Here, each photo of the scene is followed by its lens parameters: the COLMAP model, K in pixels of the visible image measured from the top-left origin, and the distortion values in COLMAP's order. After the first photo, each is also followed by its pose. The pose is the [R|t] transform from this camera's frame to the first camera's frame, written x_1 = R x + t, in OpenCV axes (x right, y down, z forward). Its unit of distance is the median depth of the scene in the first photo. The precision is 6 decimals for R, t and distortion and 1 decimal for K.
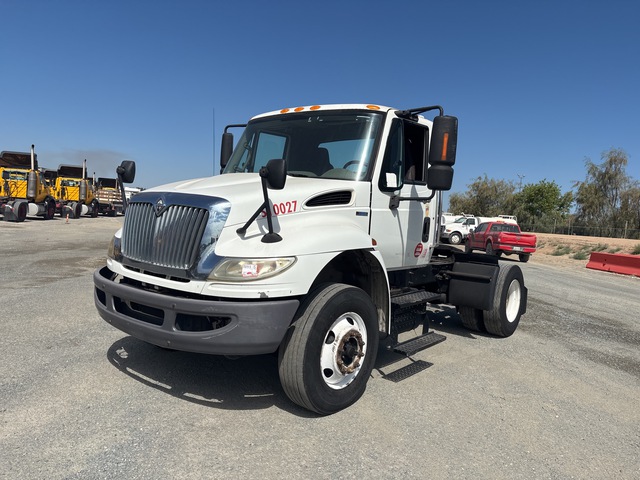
lens RADIAL K [[465.6, 0, 314.8], [0, 465.6, 242.4], [0, 0, 1]] dist [0.008381, 0.001262]
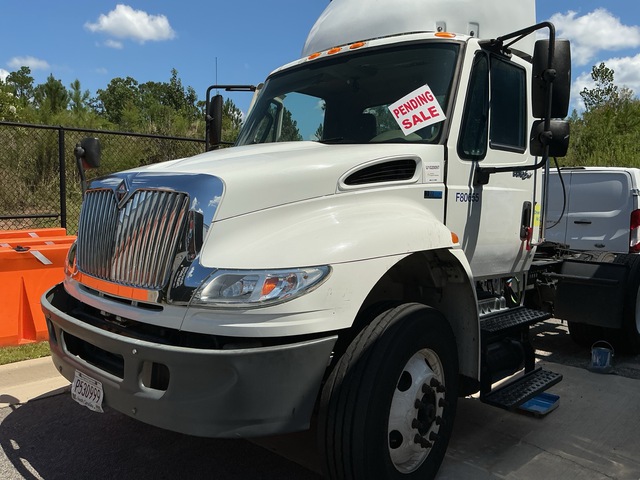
lens RADIAL K [[500.6, 0, 322.4], [0, 500.6, 241.6], [0, 0, 1]] dist [-0.008970, -0.008703]
pose [[0.996016, -0.033556, -0.082621, 0.002875], [0.032837, 0.999410, -0.010041, 0.005561], [0.082909, 0.007288, 0.996530, 0.294081]]
